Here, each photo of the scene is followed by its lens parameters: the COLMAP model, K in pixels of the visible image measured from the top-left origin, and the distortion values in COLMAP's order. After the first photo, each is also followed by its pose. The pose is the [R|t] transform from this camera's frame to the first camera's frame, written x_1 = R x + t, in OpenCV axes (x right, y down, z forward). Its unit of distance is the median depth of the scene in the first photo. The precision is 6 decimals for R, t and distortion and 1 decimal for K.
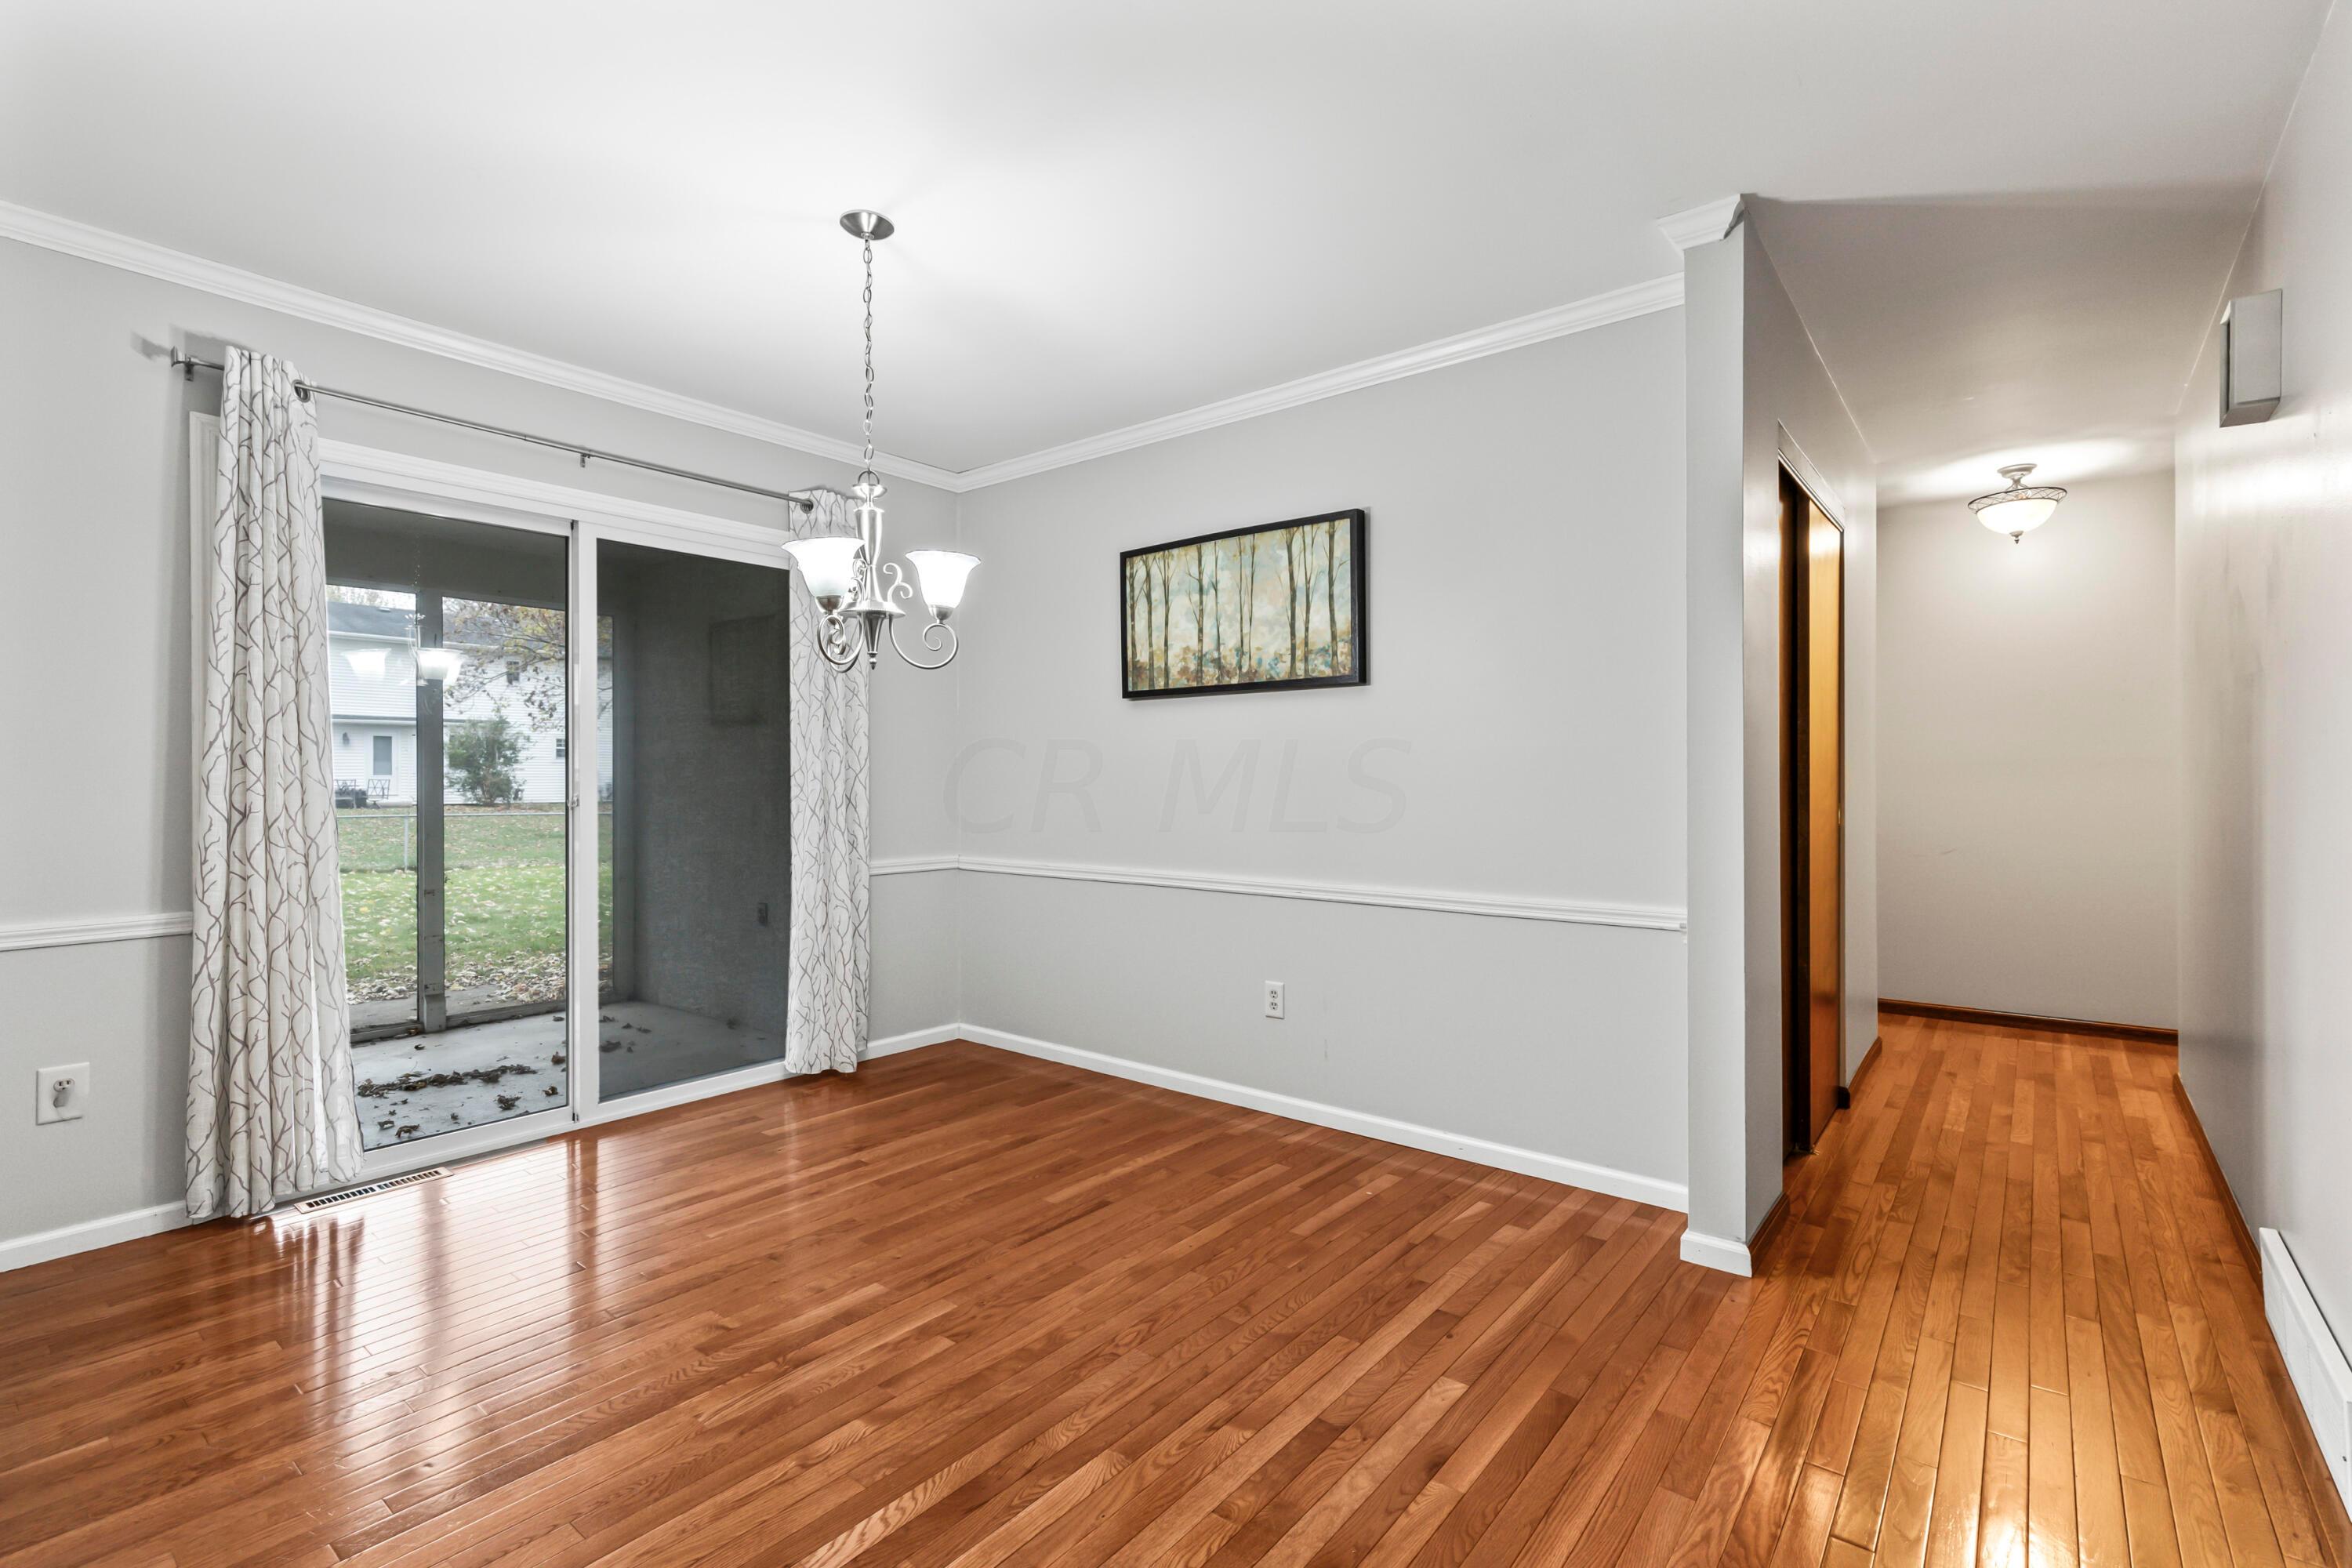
lens RADIAL K [[1085.2, 0, 1165.7], [0, 1085.2, 764.2], [0, 0, 1]] dist [0.000556, -0.000140]
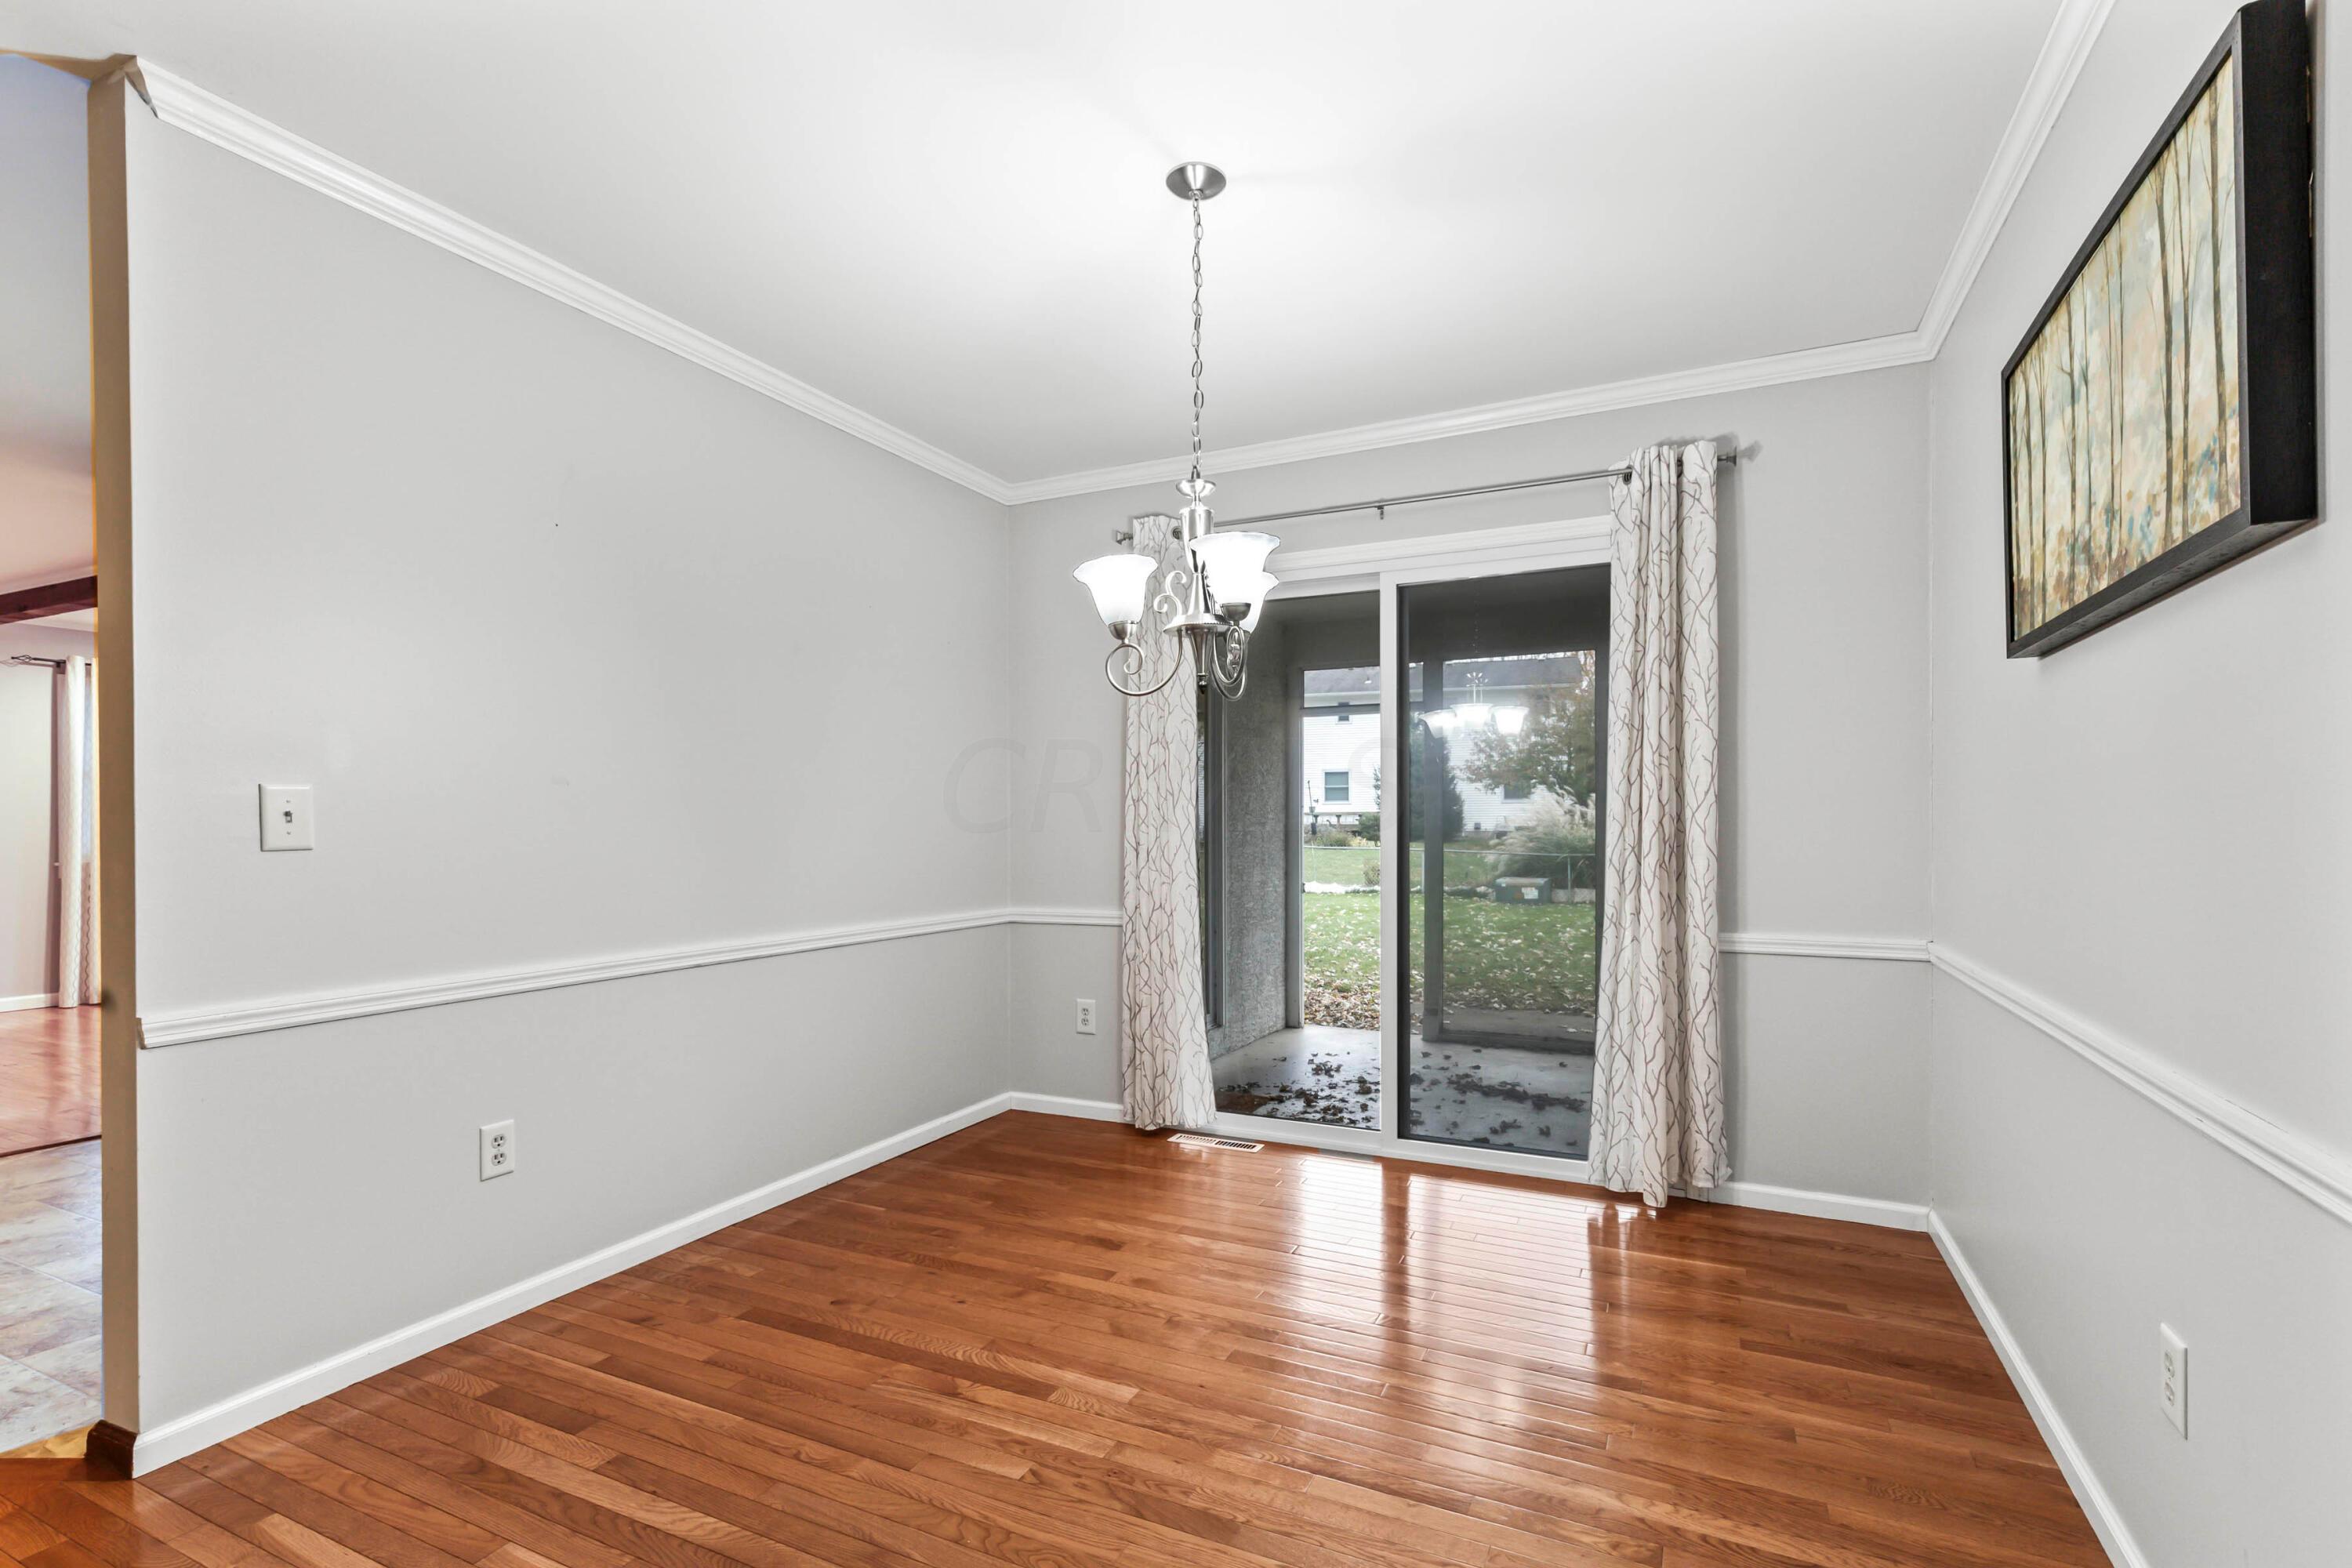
lens RADIAL K [[1068.3, 0, 1211.3], [0, 1068.3, 822.3], [0, 0, 1]] dist [0.017068, 0.000083]
pose [[0.234077, -0.000603, -0.972218, 0.419217], [0.016680, 0.999855, 0.003396, 0.008888], [0.972075, -0.017011, 0.234053, 0.600603]]
